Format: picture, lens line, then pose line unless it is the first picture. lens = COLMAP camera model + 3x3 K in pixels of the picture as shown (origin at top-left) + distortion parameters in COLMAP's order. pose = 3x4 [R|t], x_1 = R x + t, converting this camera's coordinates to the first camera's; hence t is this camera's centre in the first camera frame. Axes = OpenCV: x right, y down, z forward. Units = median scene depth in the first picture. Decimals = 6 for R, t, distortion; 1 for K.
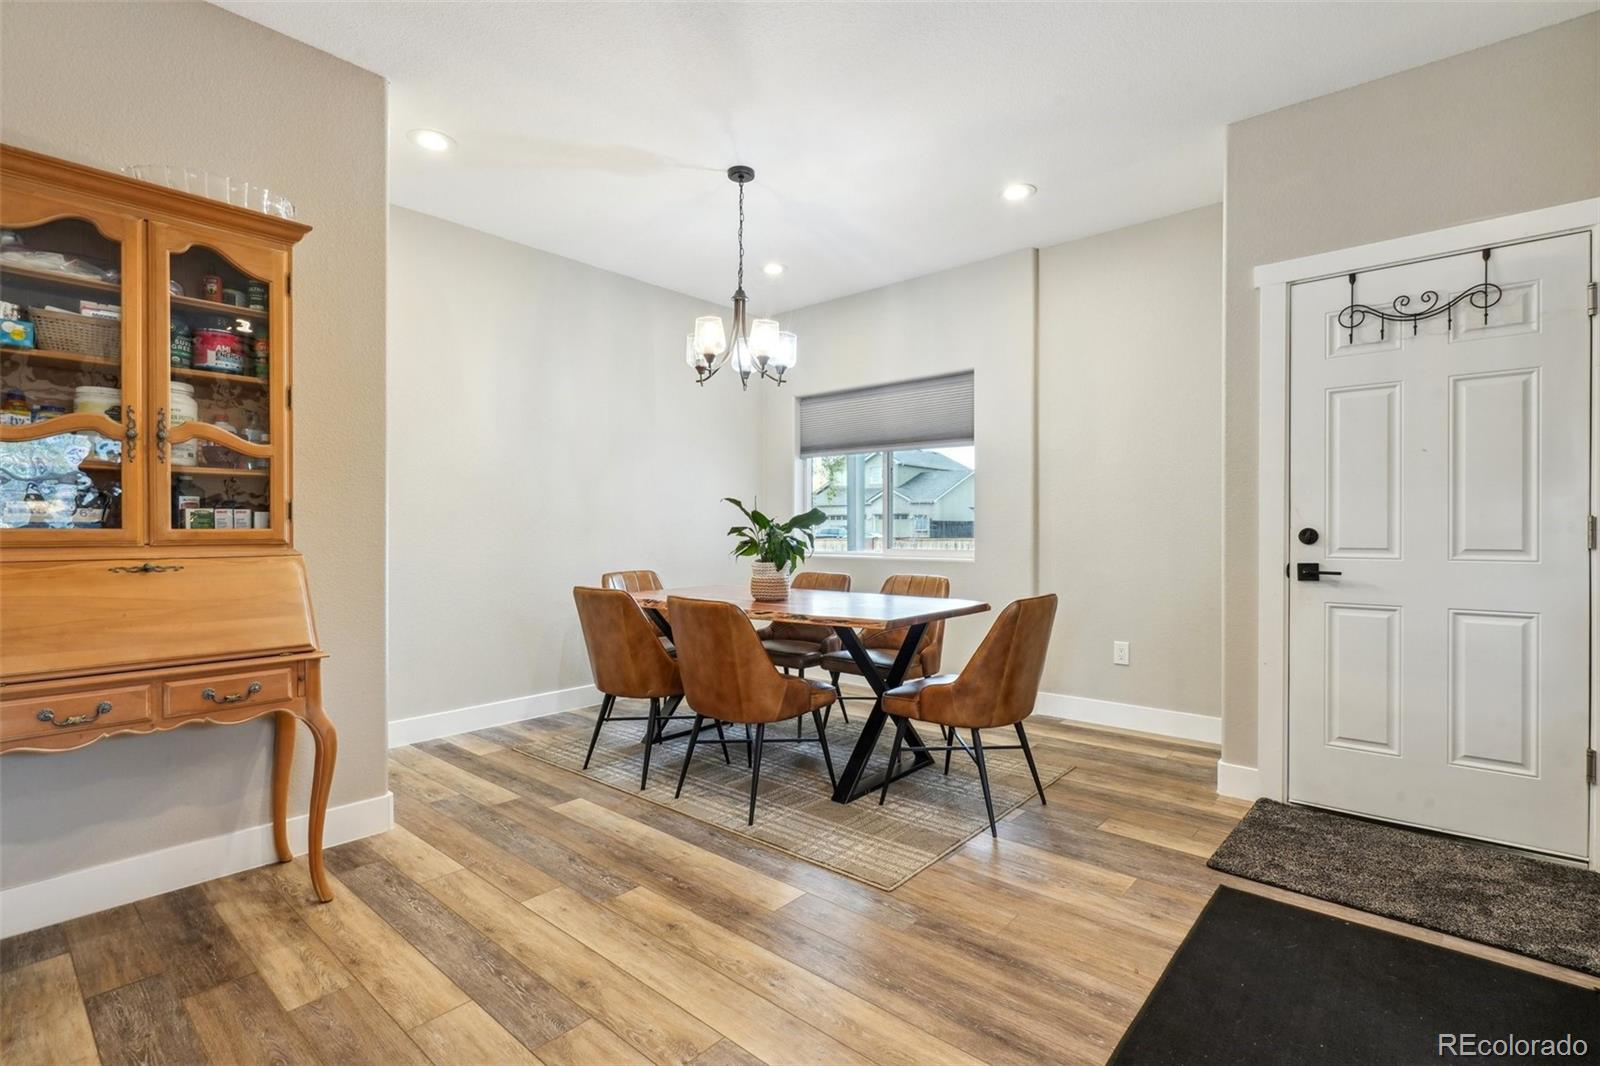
lens RADIAL K [[737.3, 0, 808.5], [0, 737.3, 534.5], [0, 0, 1]] dist [-0.001635, -0.000132]
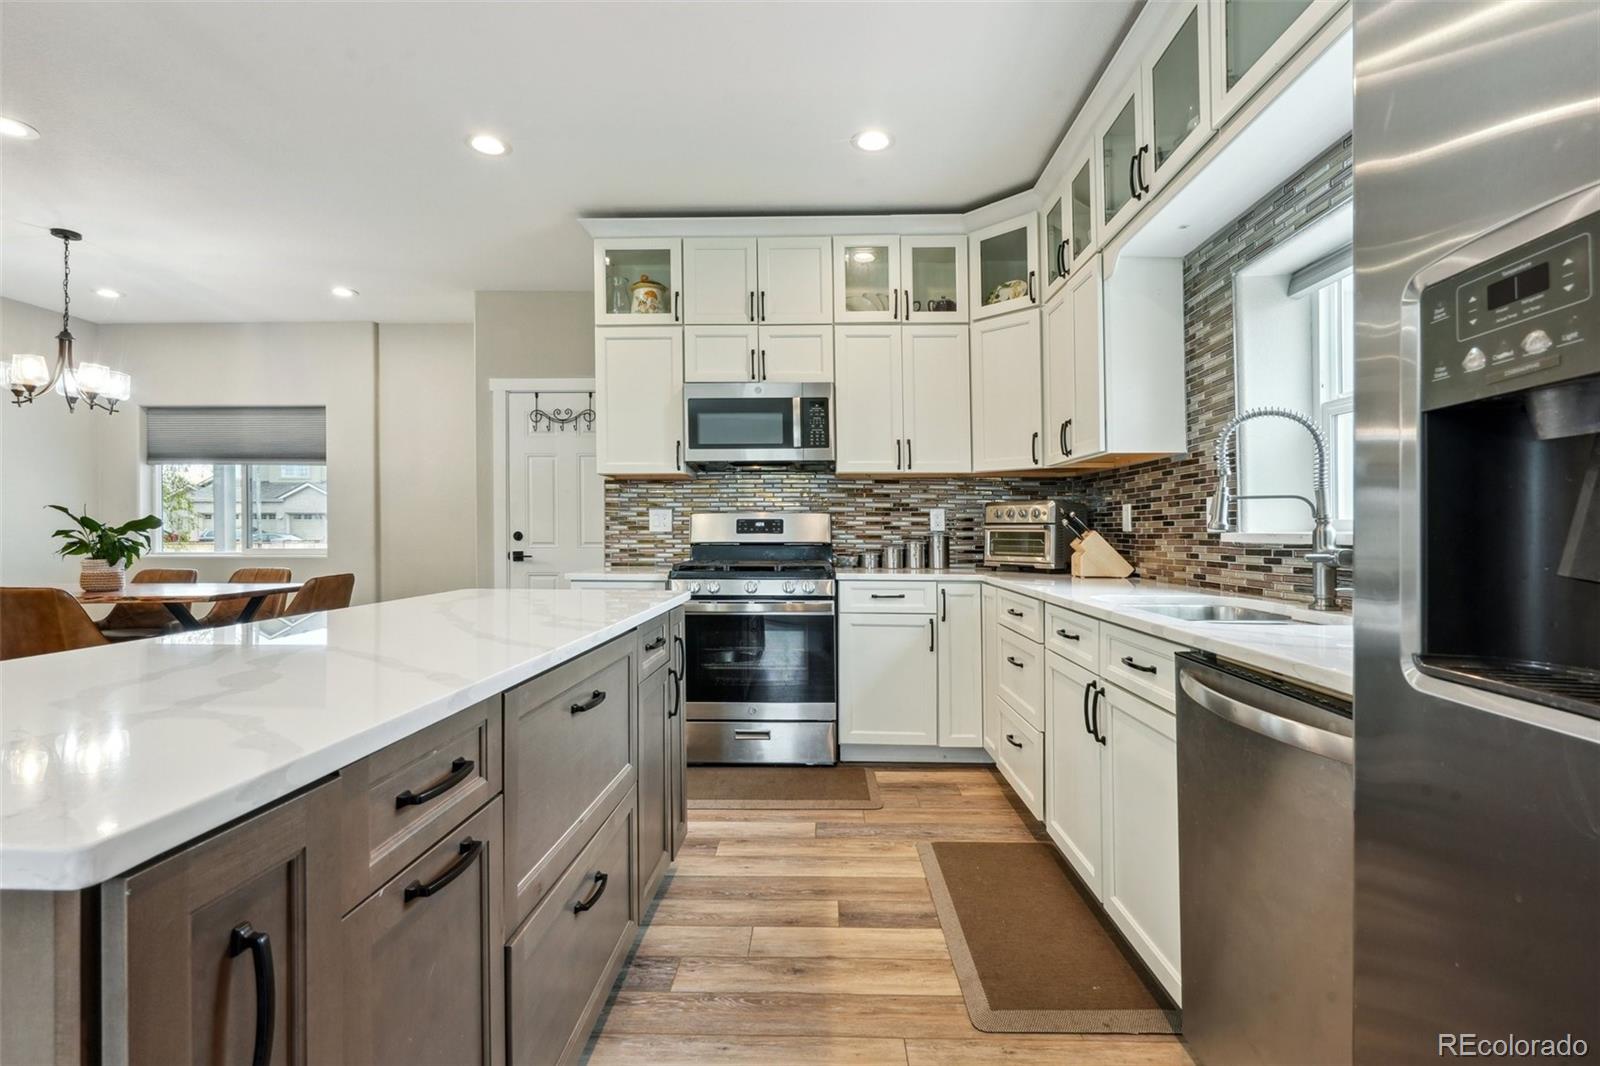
lens RADIAL K [[737.3, 0, 808.5], [0, 737.3, 534.5], [0, 0, 1]] dist [-0.001635, -0.000132]
pose [[0.769156, -0.004383, 0.639046, 0.068676], [0.002286, 0.999989, 0.004107, -0.005597], [-0.639057, -0.001698, 0.769157, -0.676194]]
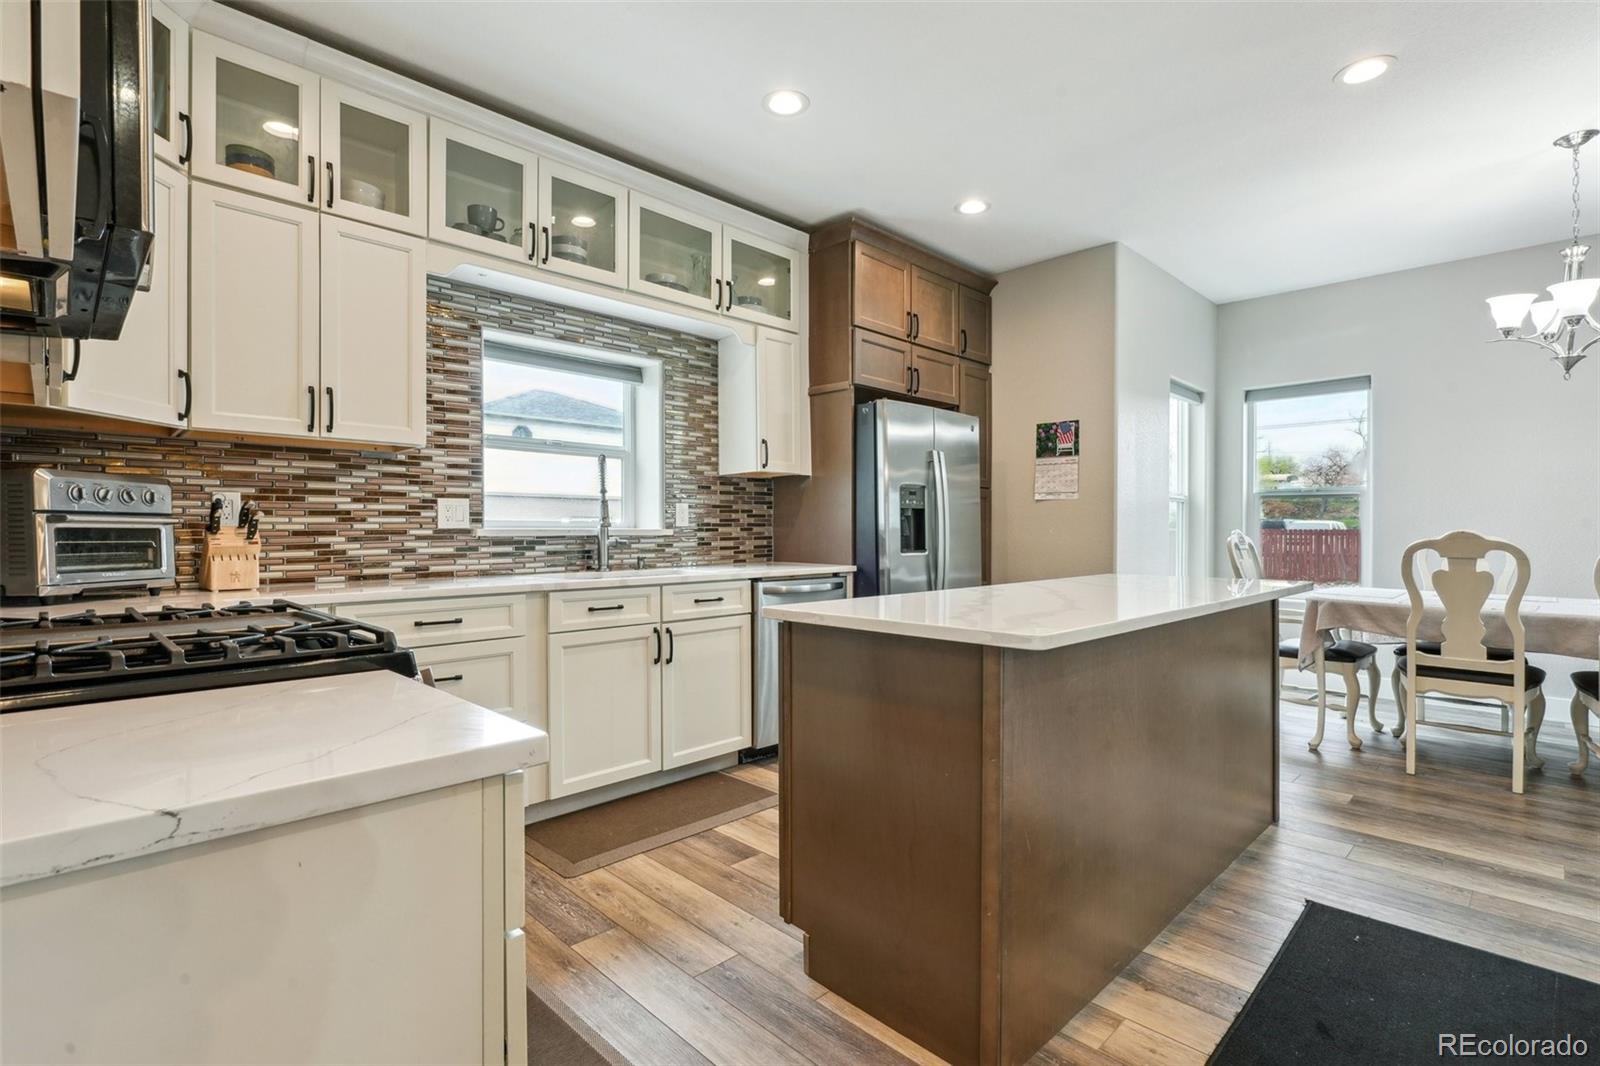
lens RADIAL K [[745.1, 0, 800.0], [0, 745.1, 533.0], [0, 0, 1]] dist [-0.002532, -0.000412]
pose [[-0.996752, -0.002393, 0.080492, 0.382696], [-0.001773, 0.999968, 0.007778, -0.006106], [-0.080508, 0.007610, -0.996725, 0.531546]]
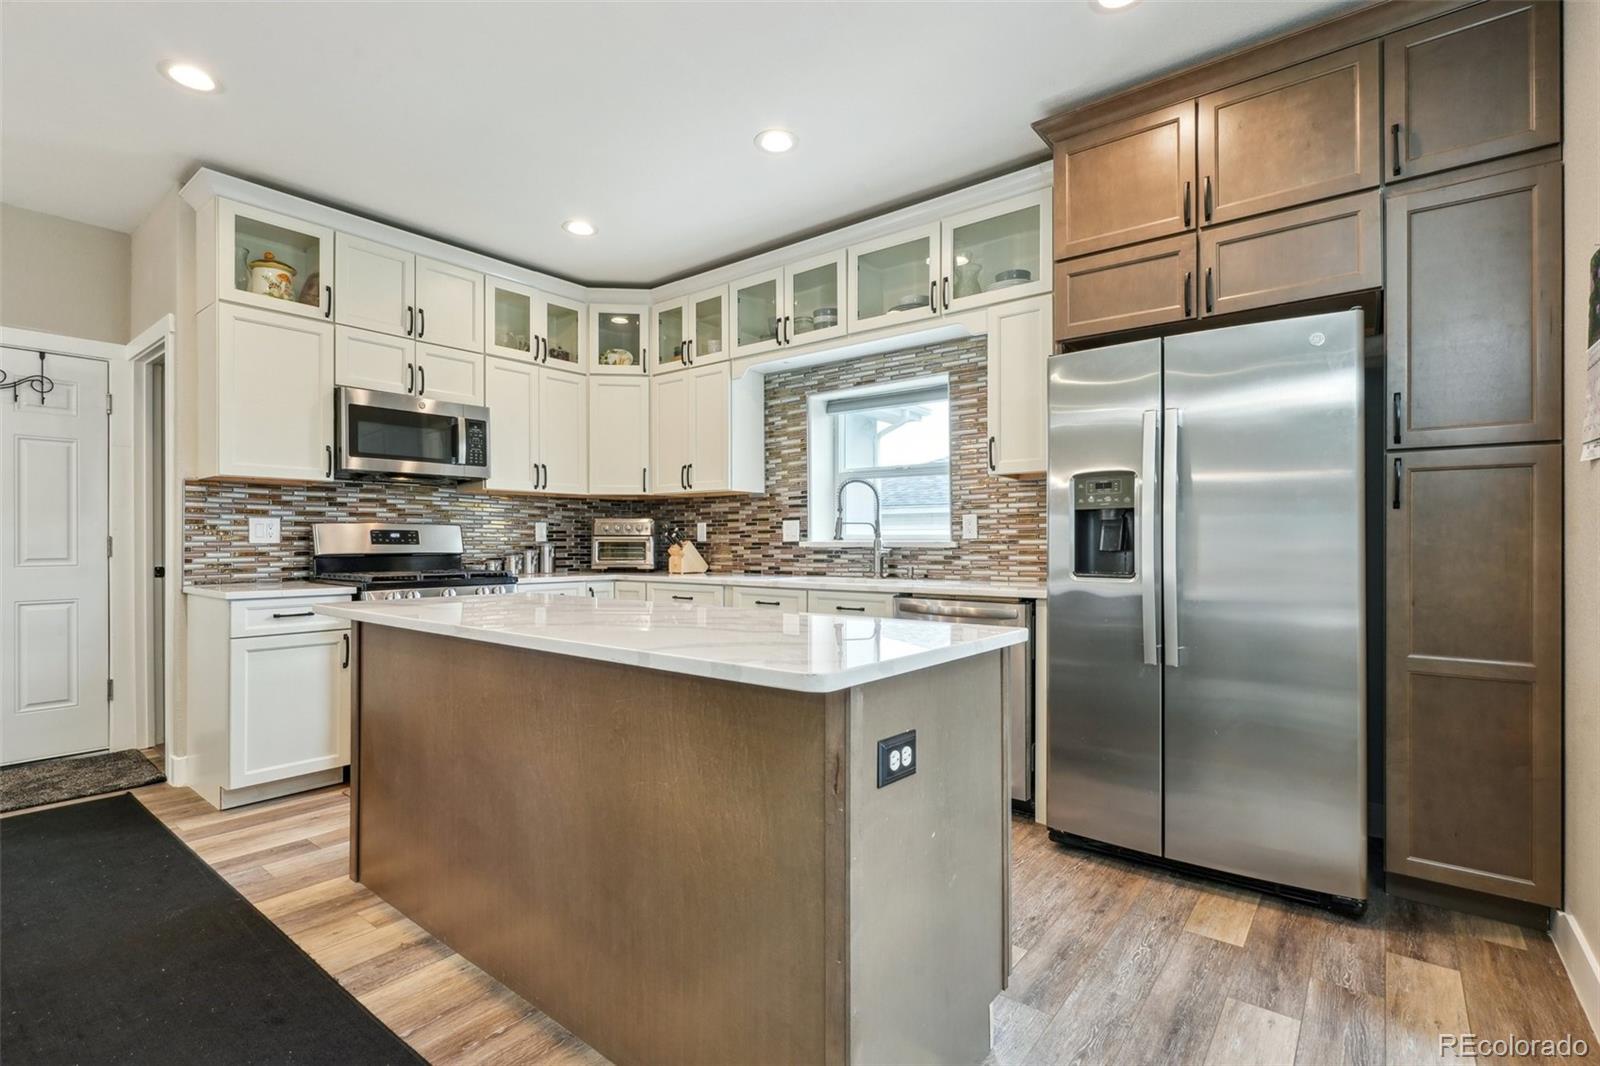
lens RADIAL K [[740.0, 0, 797.6], [0, 740.0, 538.9], [0, 0, 1]] dist [-0.001026, -0.000832]
pose [[-0.044280, 0.001609, 0.999018, -0.439374], [0.005459, 0.999984, -0.001369, -0.006243], [-0.999004, 0.005393, -0.044288, -0.310105]]
